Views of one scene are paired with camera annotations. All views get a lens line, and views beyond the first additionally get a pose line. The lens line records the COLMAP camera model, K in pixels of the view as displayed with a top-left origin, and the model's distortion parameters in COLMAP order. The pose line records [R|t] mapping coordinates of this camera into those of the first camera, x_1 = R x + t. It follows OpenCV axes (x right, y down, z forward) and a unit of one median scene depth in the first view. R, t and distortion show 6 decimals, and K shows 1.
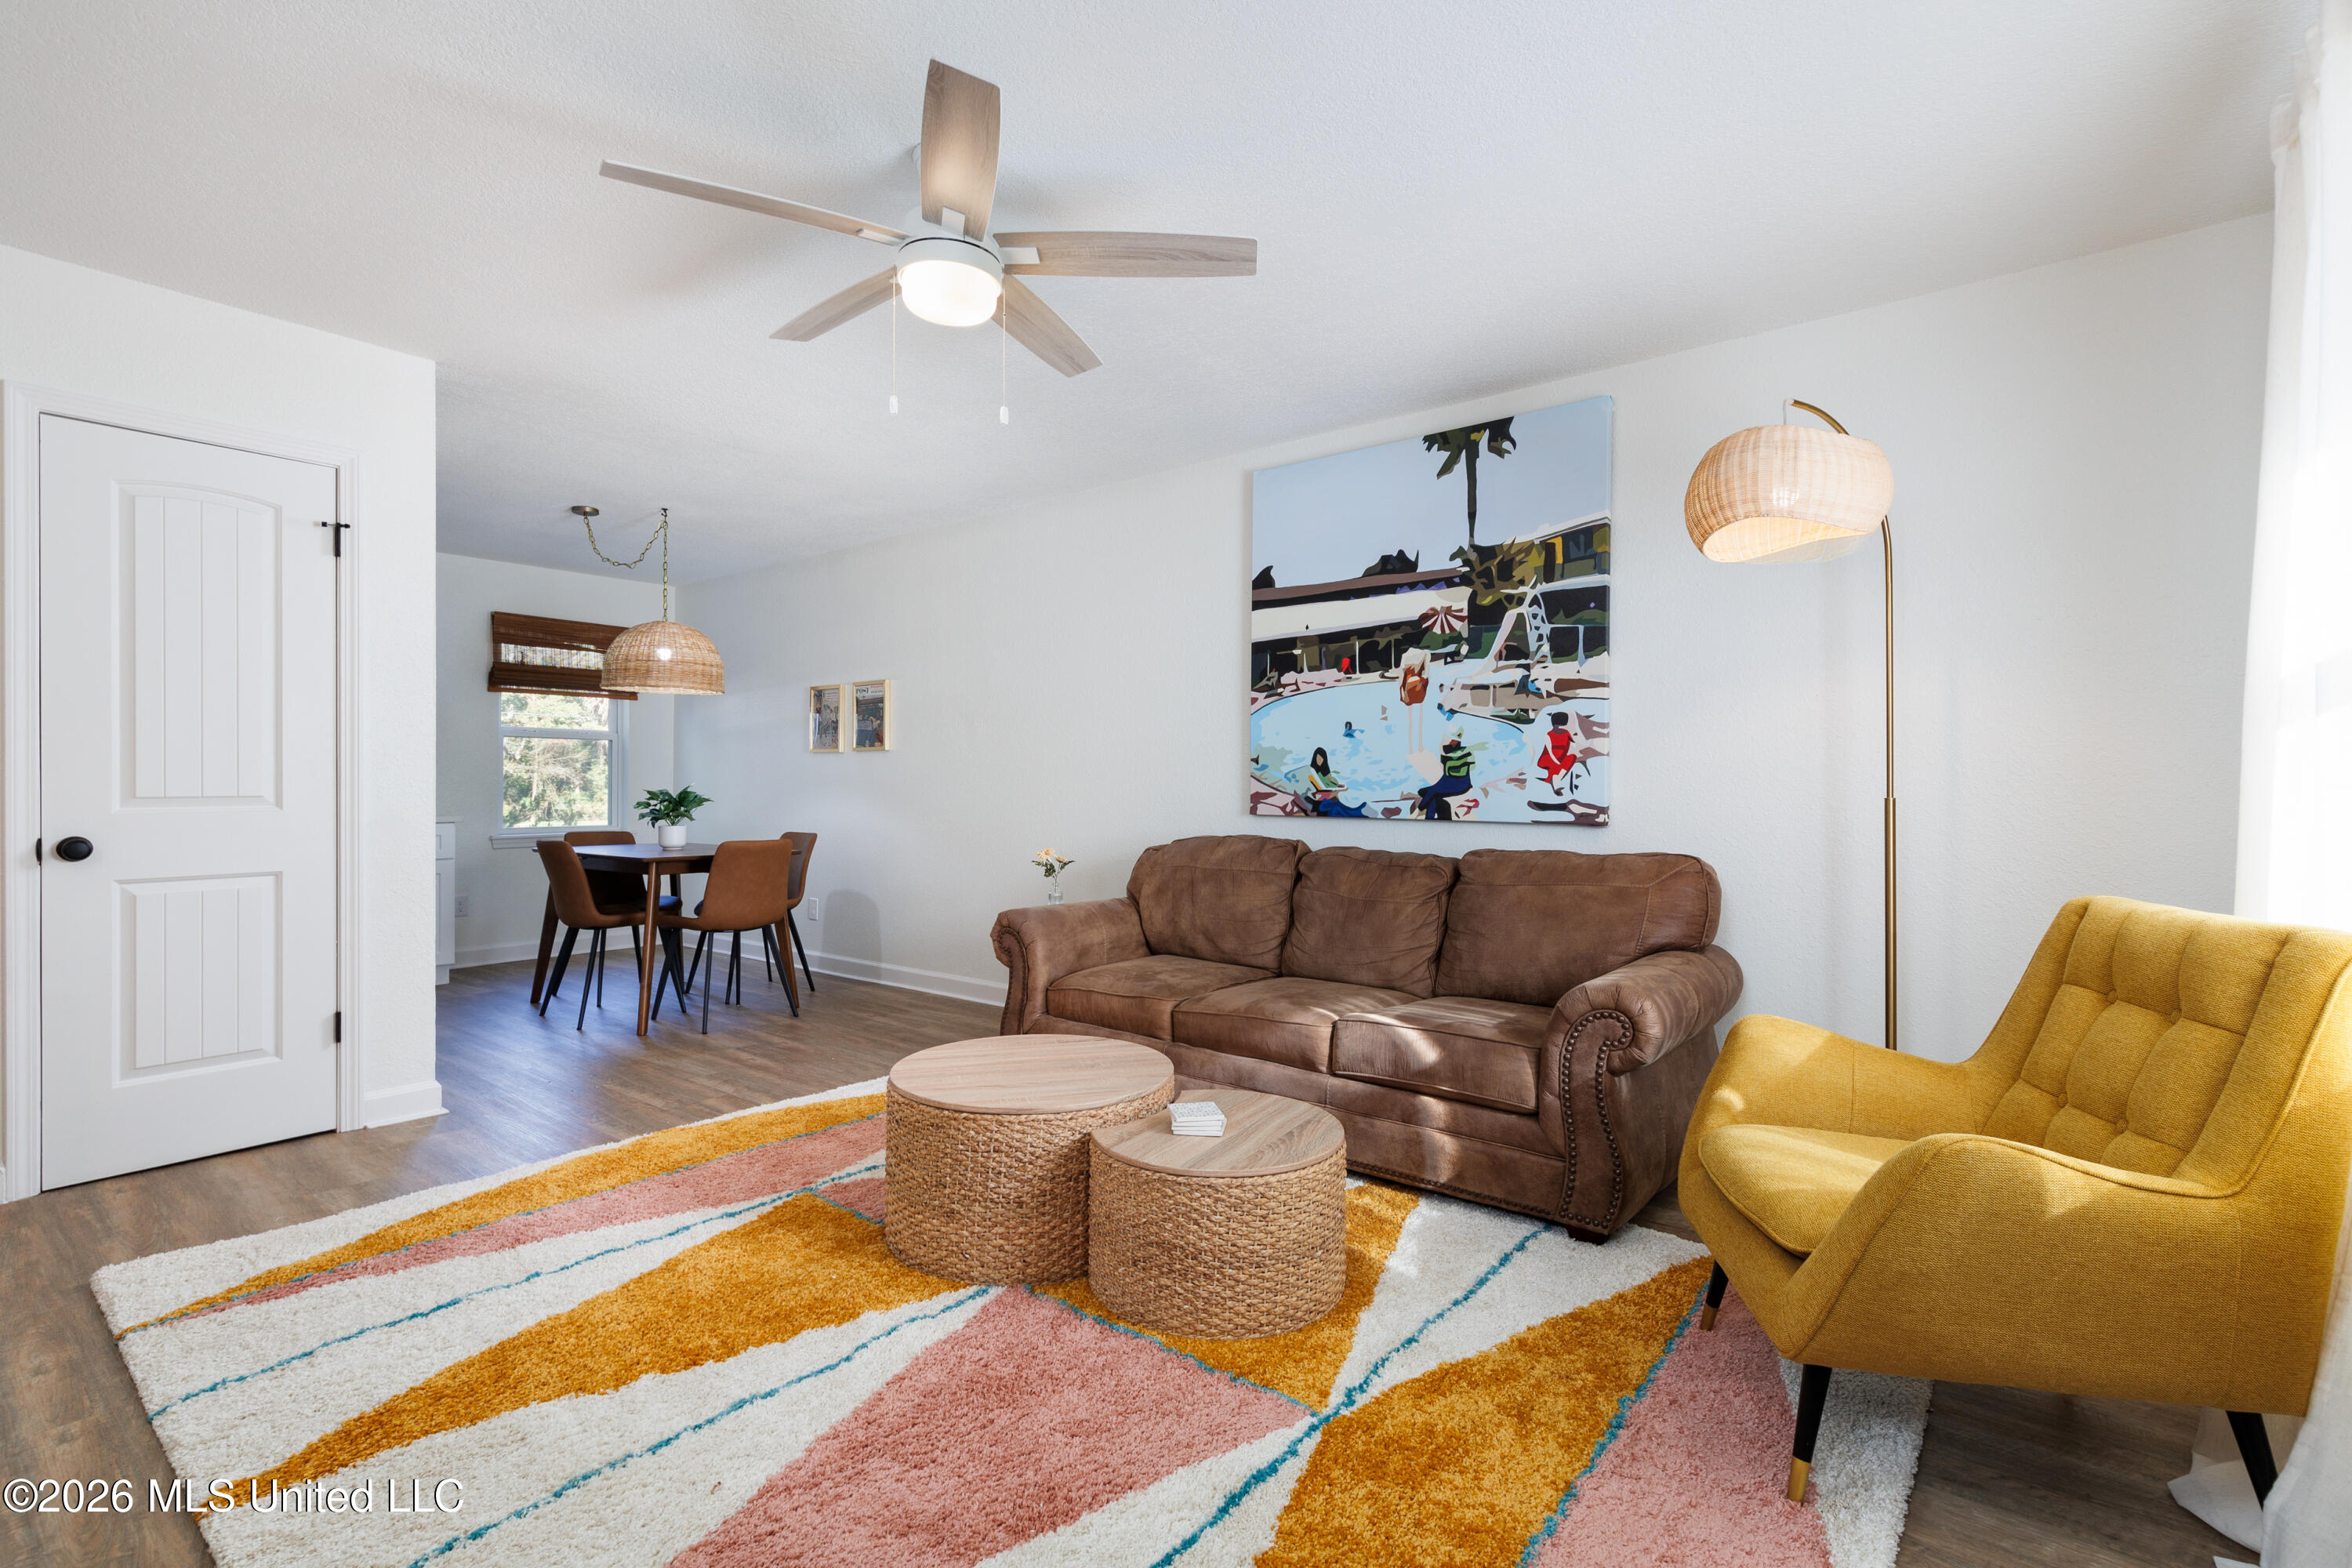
lens RADIAL K [[1061.7, 0, 1190.9], [0, 1061.7, 775.4], [0, 0, 1]] dist [0.000449, -0.000348]
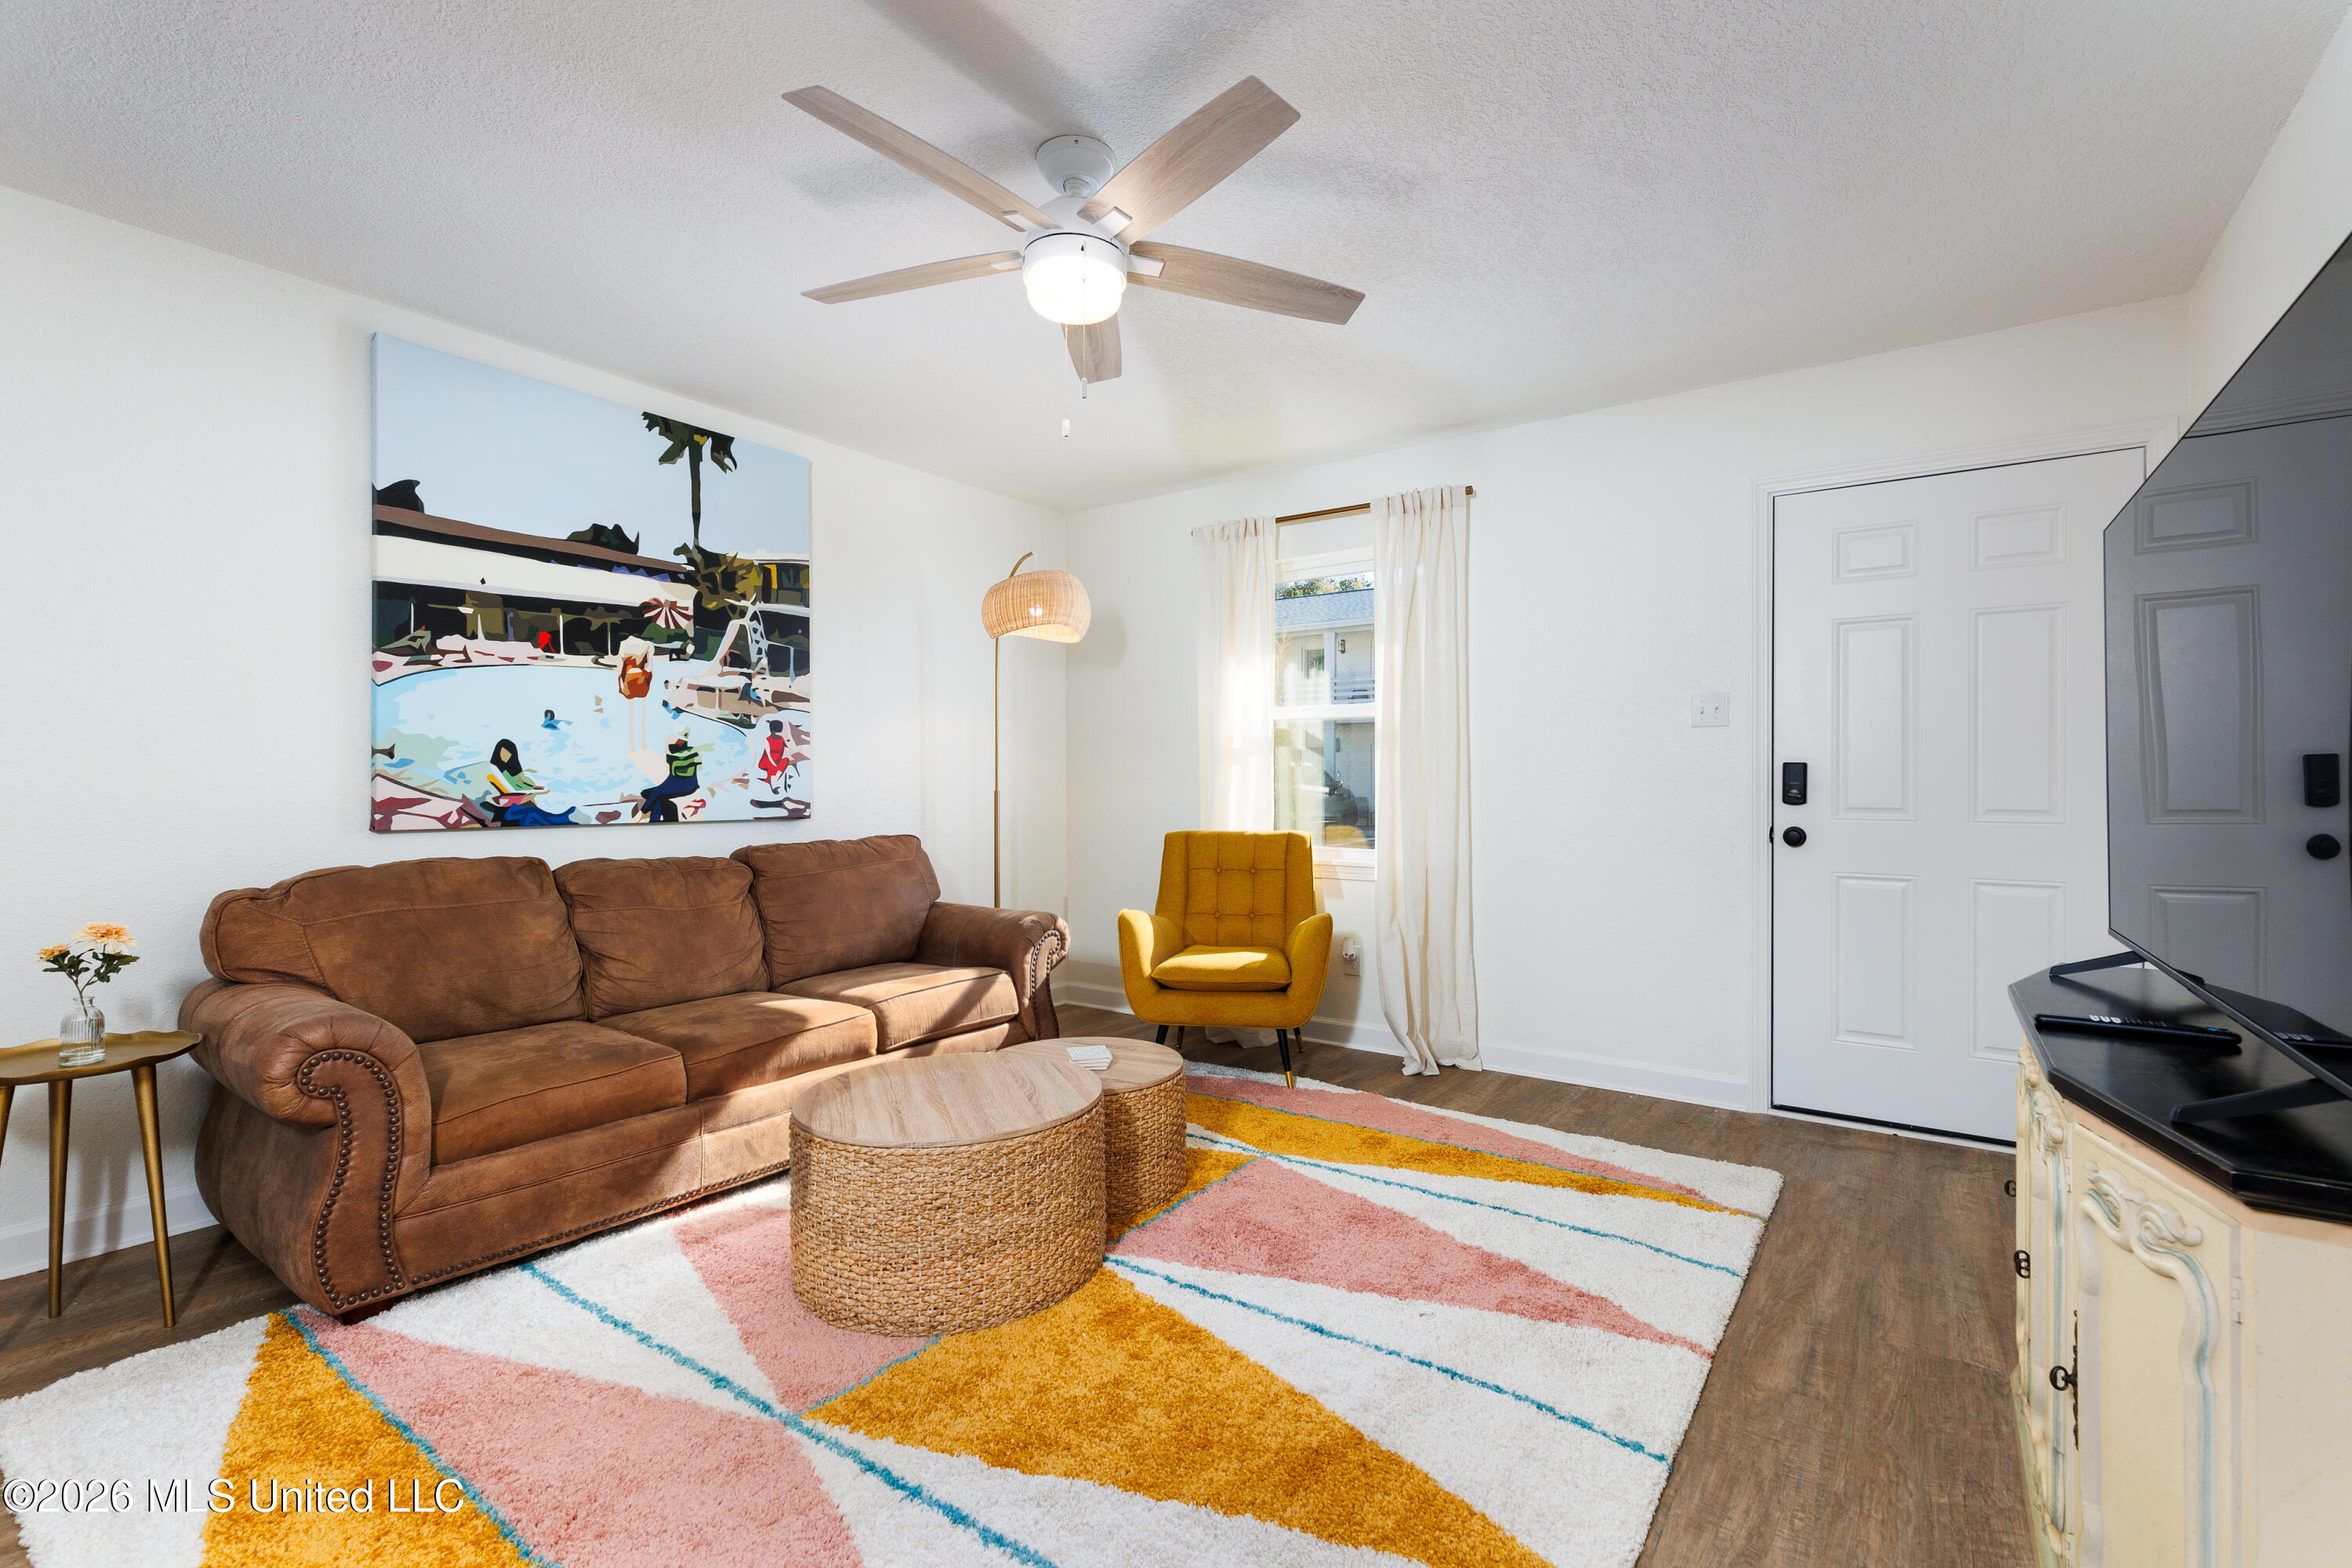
lens RADIAL K [[1045.0, 0, 1183.1], [0, 1045.0, 783.8], [0, 0, 1]] dist [0.004117, -0.000653]
pose [[-0.057780, -0.004866, 0.998317, -0.744393], [-0.004405, 0.999980, 0.004619, 0.001013], [-0.998320, -0.004131, -0.057801, 0.594409]]
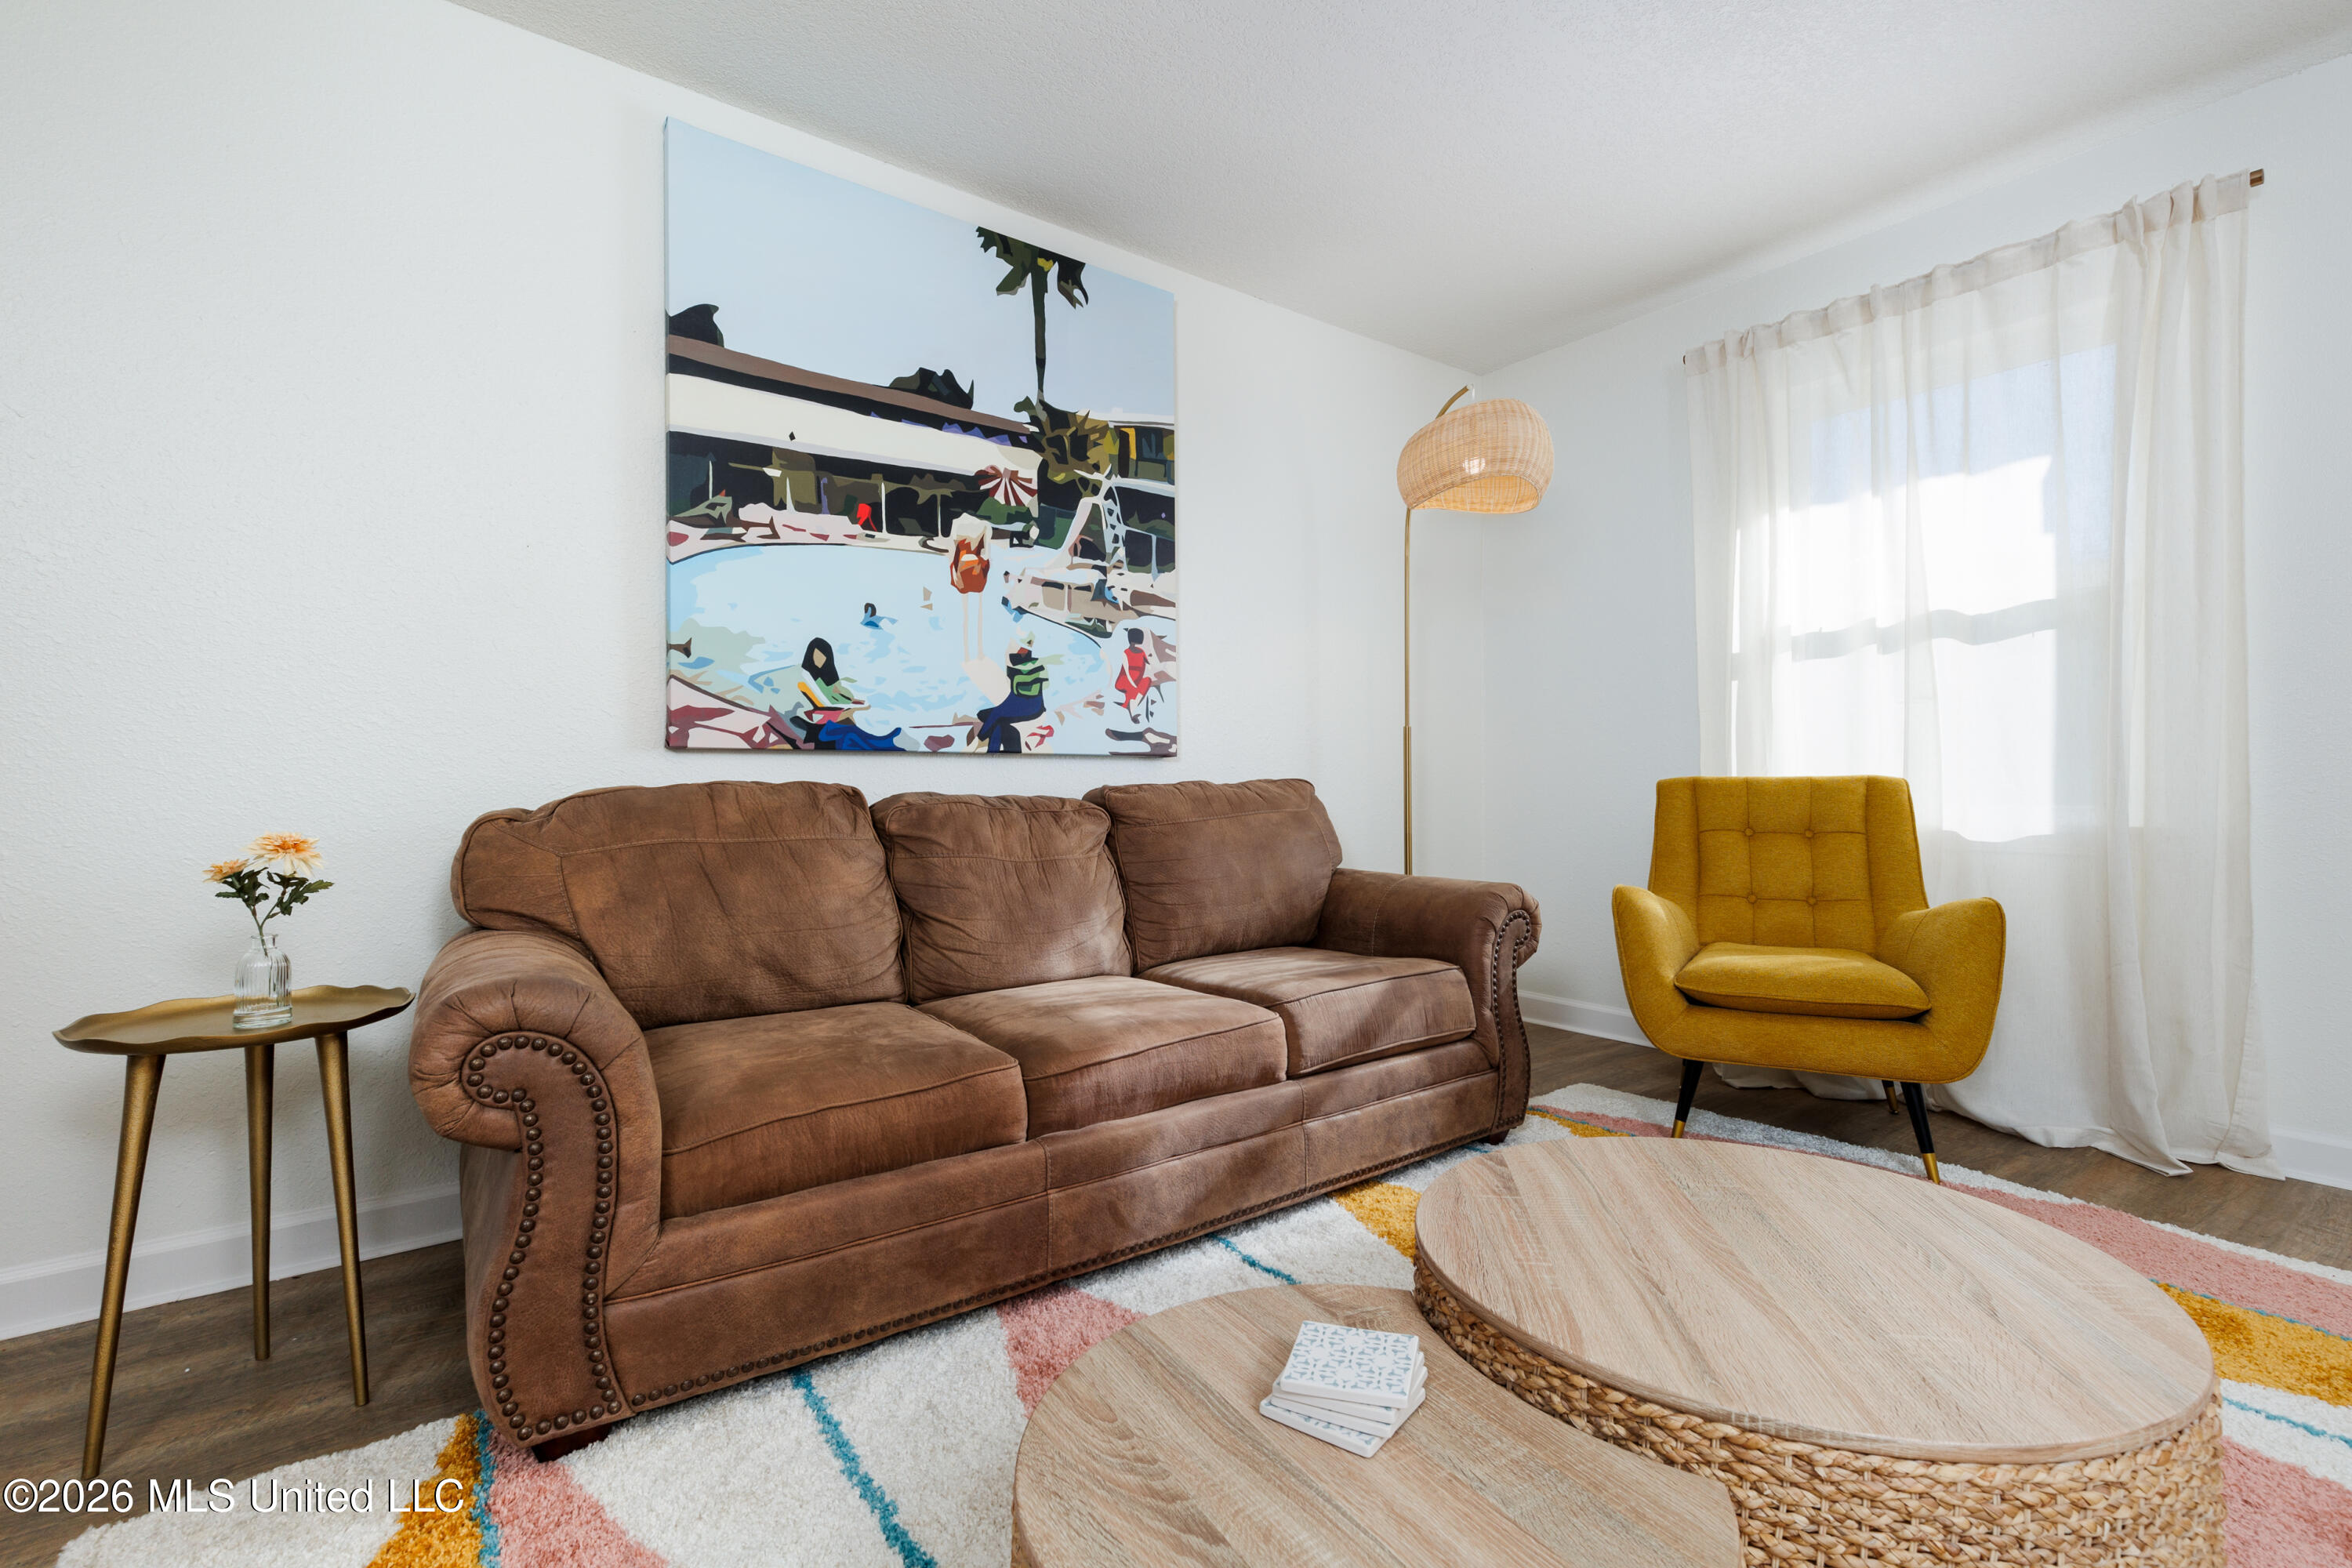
lens RADIAL K [[1045.0, 0, 1183.1], [0, 1045.0, 783.8], [0, 0, 1]] dist [0.004117, -0.000653]
pose [[0.248049, -0.006948, 0.968722, -0.454611], [0.001644, 0.999976, 0.006751, 0.059721], [-0.968746, -0.000082, 0.248055, 0.703711]]
